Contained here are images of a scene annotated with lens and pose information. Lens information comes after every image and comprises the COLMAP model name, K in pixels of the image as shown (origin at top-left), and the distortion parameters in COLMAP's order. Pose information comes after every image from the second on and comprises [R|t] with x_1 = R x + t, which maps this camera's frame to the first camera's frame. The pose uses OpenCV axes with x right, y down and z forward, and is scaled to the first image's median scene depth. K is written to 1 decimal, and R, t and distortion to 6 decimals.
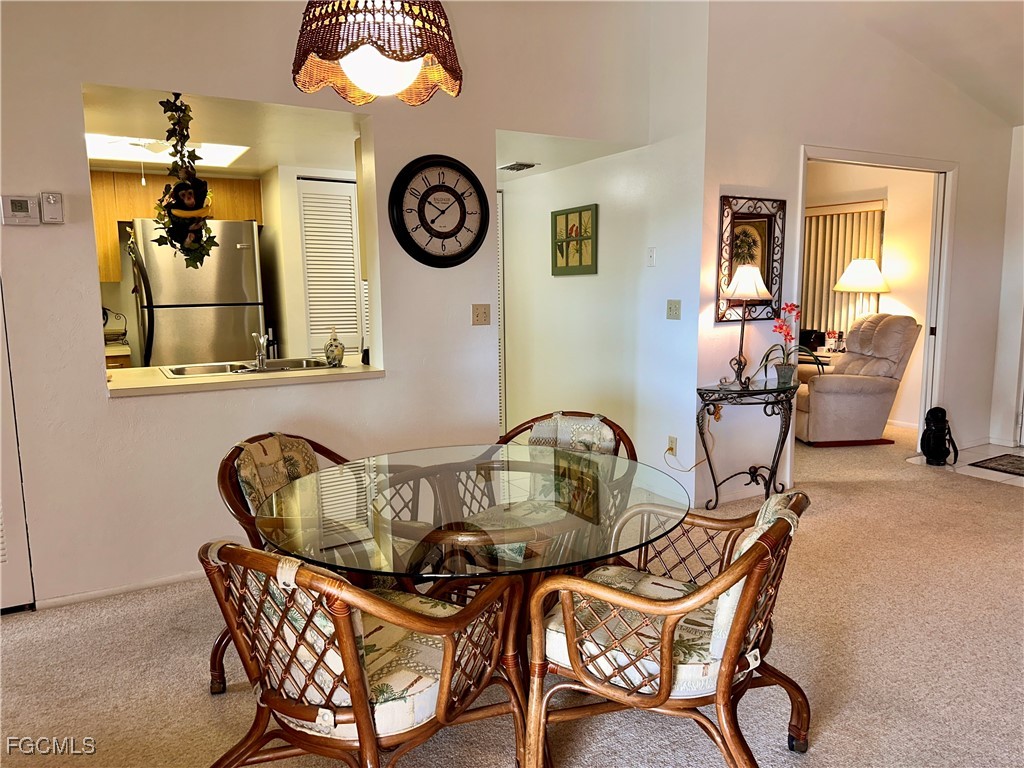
lens RADIAL K [[715.2, 0, 511.8], [0, 715.2, 384.8], [0, 0, 1]] dist [0.071610, -0.098293]
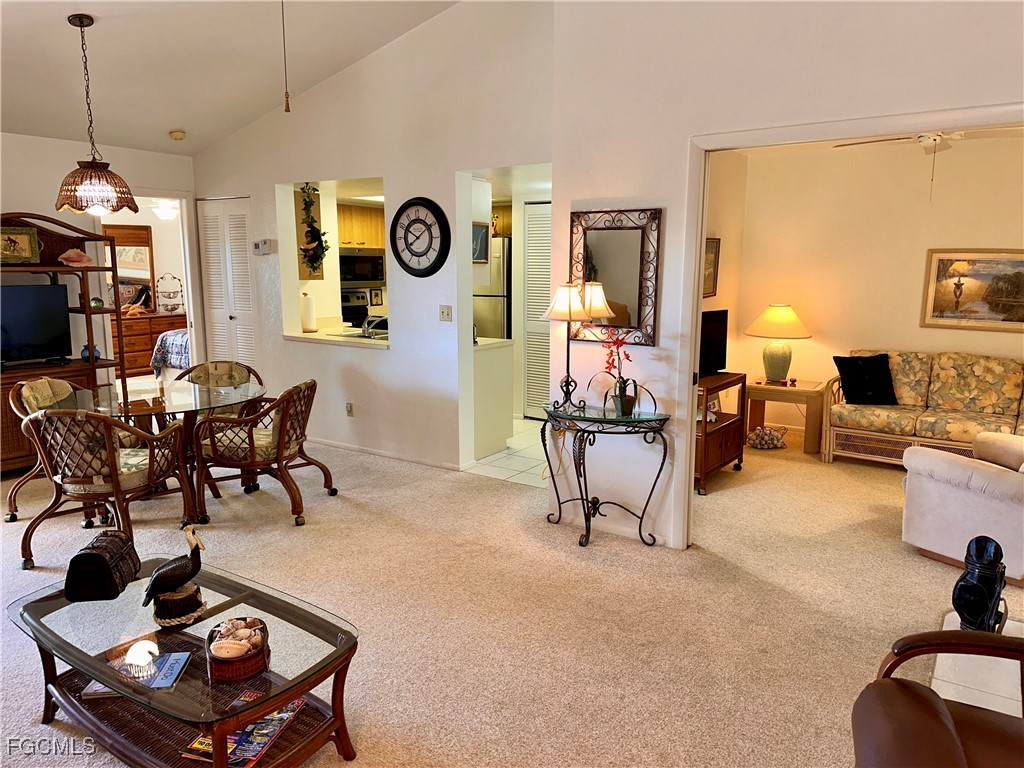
lens RADIAL K [[715.2, 0, 518.0], [0, 715.2, 383.9], [0, 0, 1]] dist [0.071610, -0.098293]
pose [[0.441049, 0.162421, -0.882664, 1.126617], [-0.134744, 0.984324, 0.113799, -0.129239], [0.887310, 0.068743, 0.456020, 0.491207]]
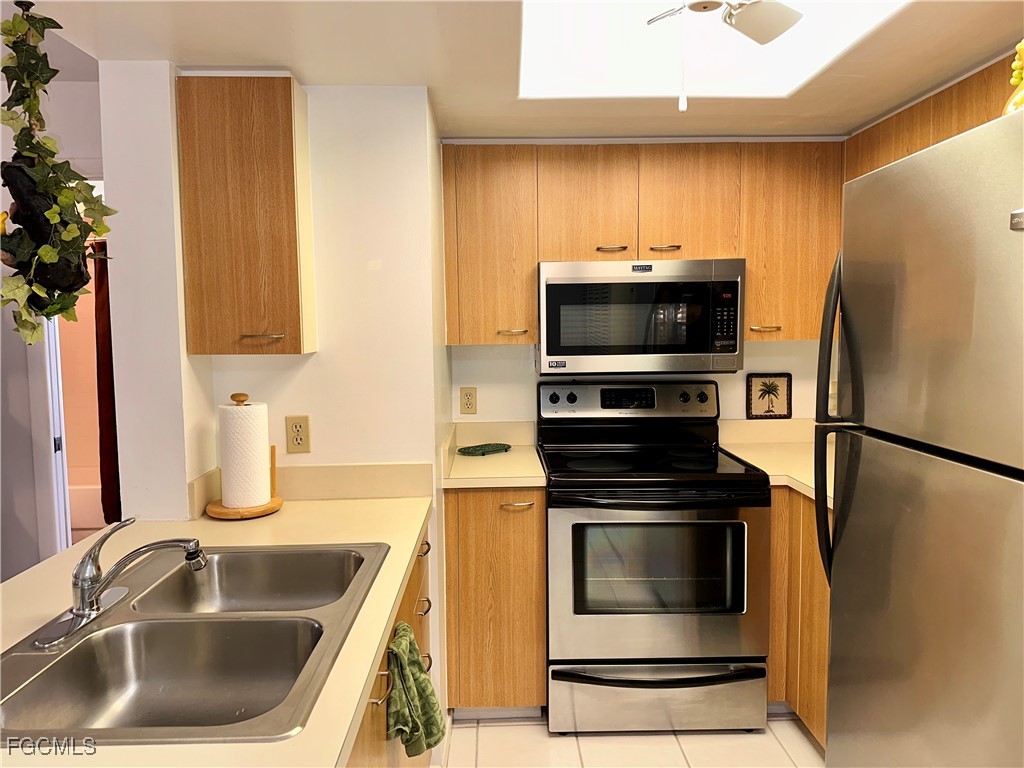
lens RADIAL K [[715.2, 0, 514.0], [0, 715.2, 377.8], [0, 0, 1]] dist [0.071610, -0.098293]
pose [[-0.478705, 0.091410, -0.873204, -0.118913], [-0.103357, 0.981782, 0.159438, -0.195123], [0.871871, 0.166576, -0.460536, 1.158390]]
